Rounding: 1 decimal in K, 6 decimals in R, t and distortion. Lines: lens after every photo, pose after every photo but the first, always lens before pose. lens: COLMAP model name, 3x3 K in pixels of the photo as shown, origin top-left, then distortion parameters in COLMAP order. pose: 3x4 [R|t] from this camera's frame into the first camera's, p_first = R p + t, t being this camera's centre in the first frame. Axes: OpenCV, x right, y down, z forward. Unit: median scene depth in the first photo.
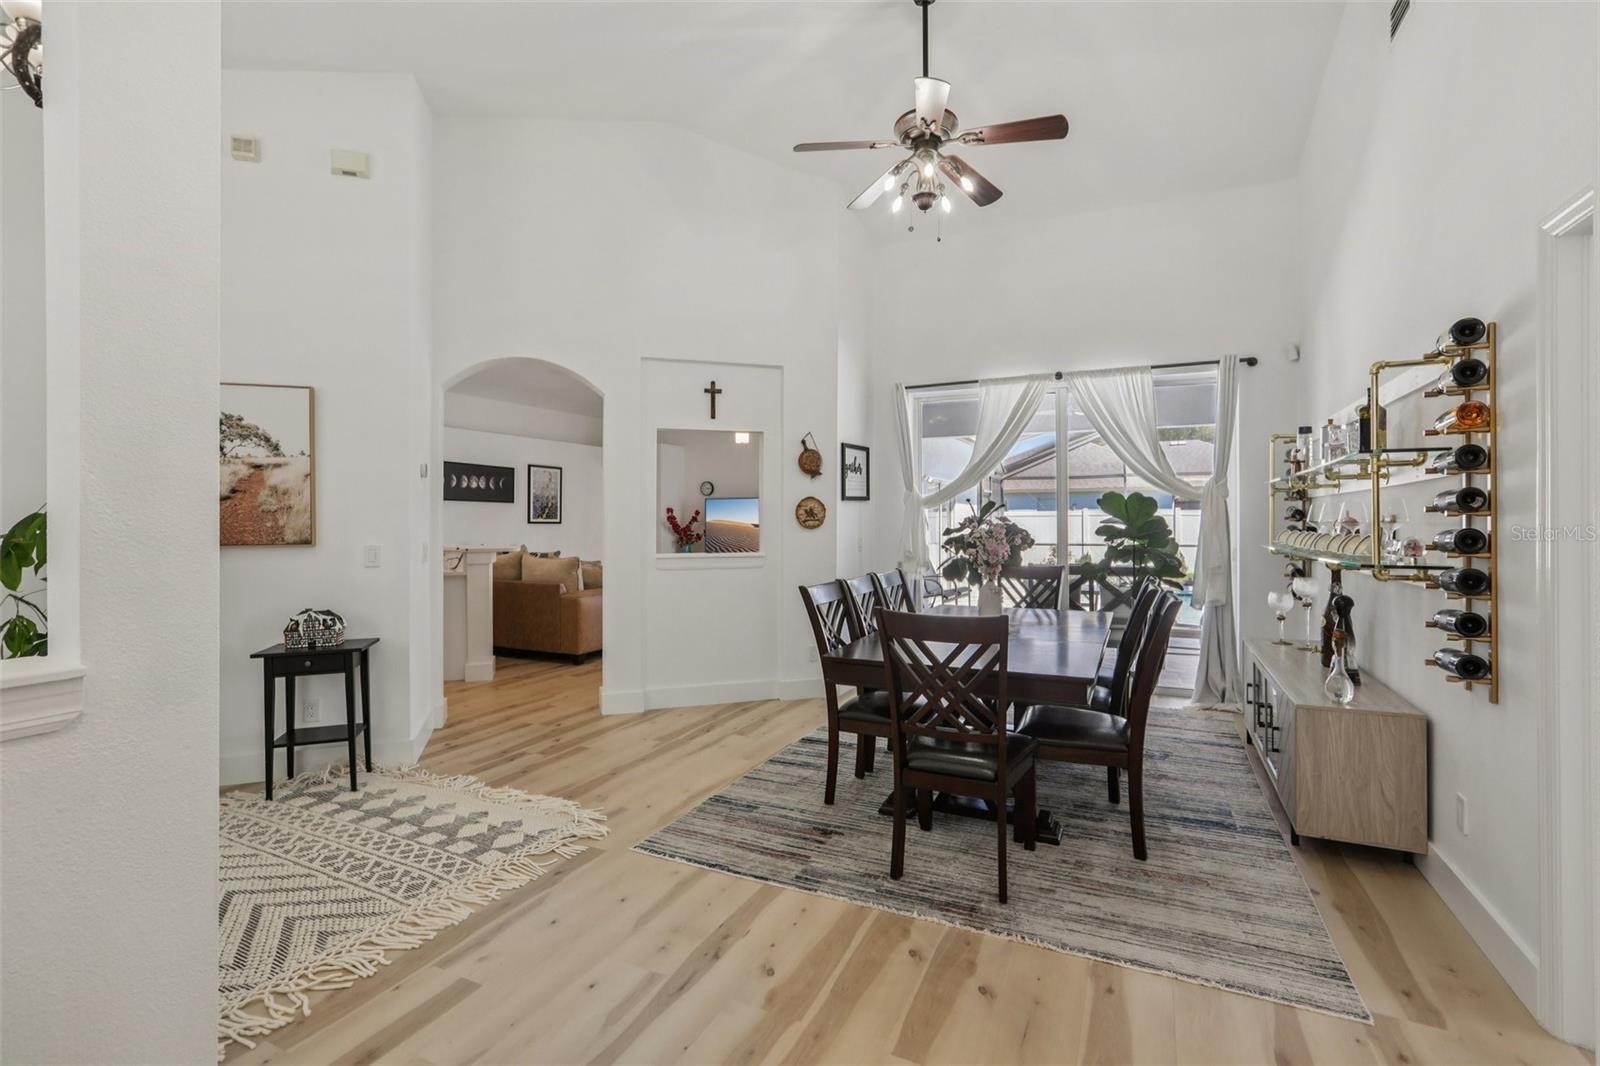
lens RADIAL K [[733.3, 0, 797.8], [0, 733.3, 515.5], [0, 0, 1]] dist [-0.026695, 0.000516]
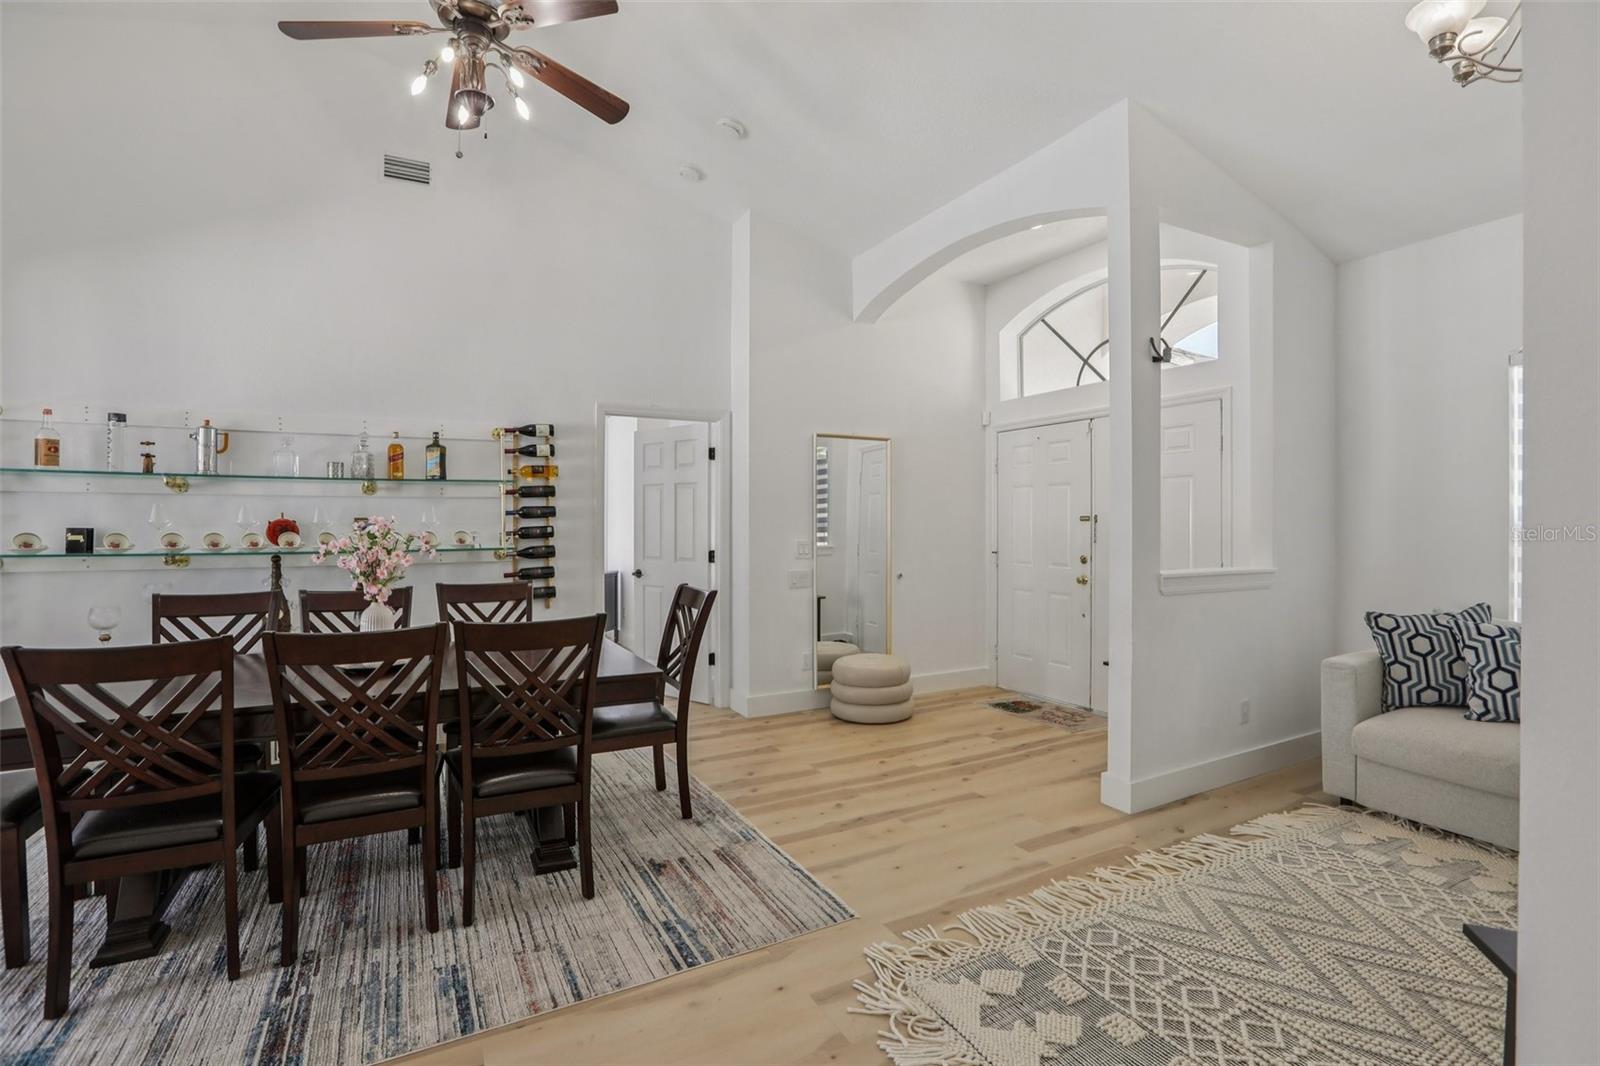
lens RADIAL K [[725.4, 0, 801.4], [0, 725.4, 522.5], [0, 0, 1]] dist [-0.066606, 0.019945]
pose [[-0.811567, -0.001599, 0.584257, -0.643715], [-0.005671, 0.999971, -0.005140, 0.011925], [-0.584232, -0.007485, -0.811552, 1.681218]]
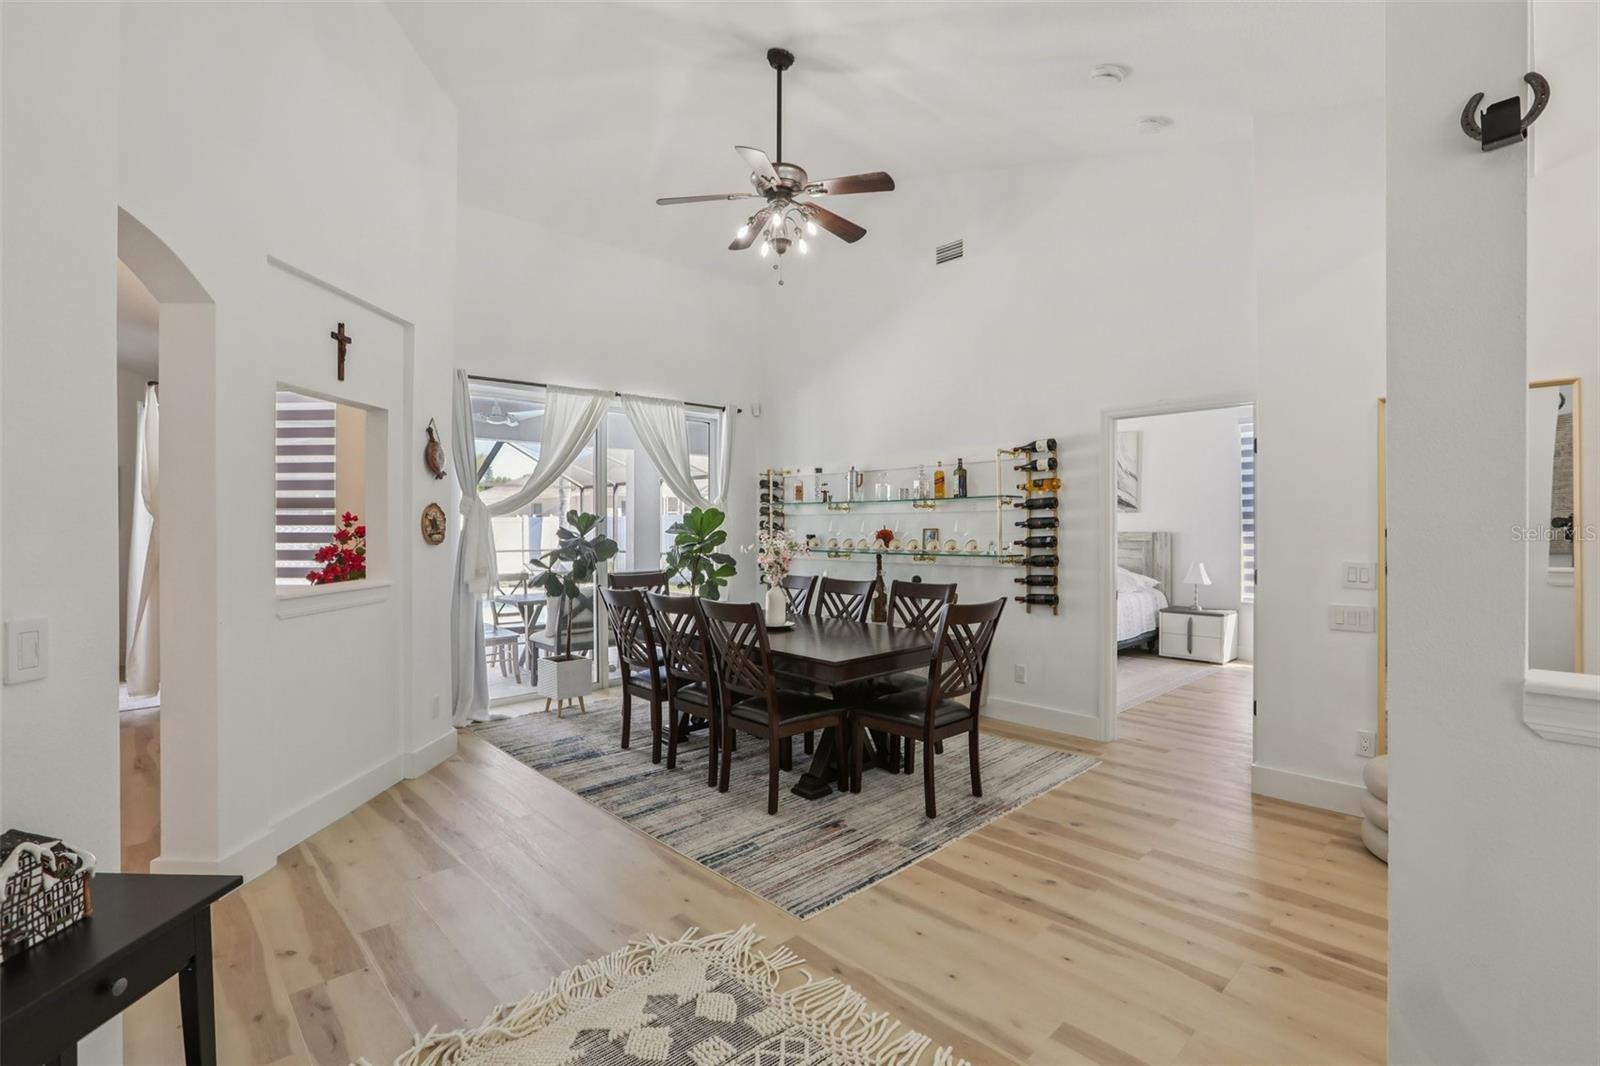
lens RADIAL K [[725.4, 0, 801.4], [0, 725.4, 522.5], [0, 0, 1]] dist [-0.066606, 0.019945]
pose [[0.355164, 0.003806, 0.934796, -1.005141], [-0.005327, 0.999984, -0.002048, -0.009690], [-0.934789, -0.004253, 0.355178, 0.697781]]
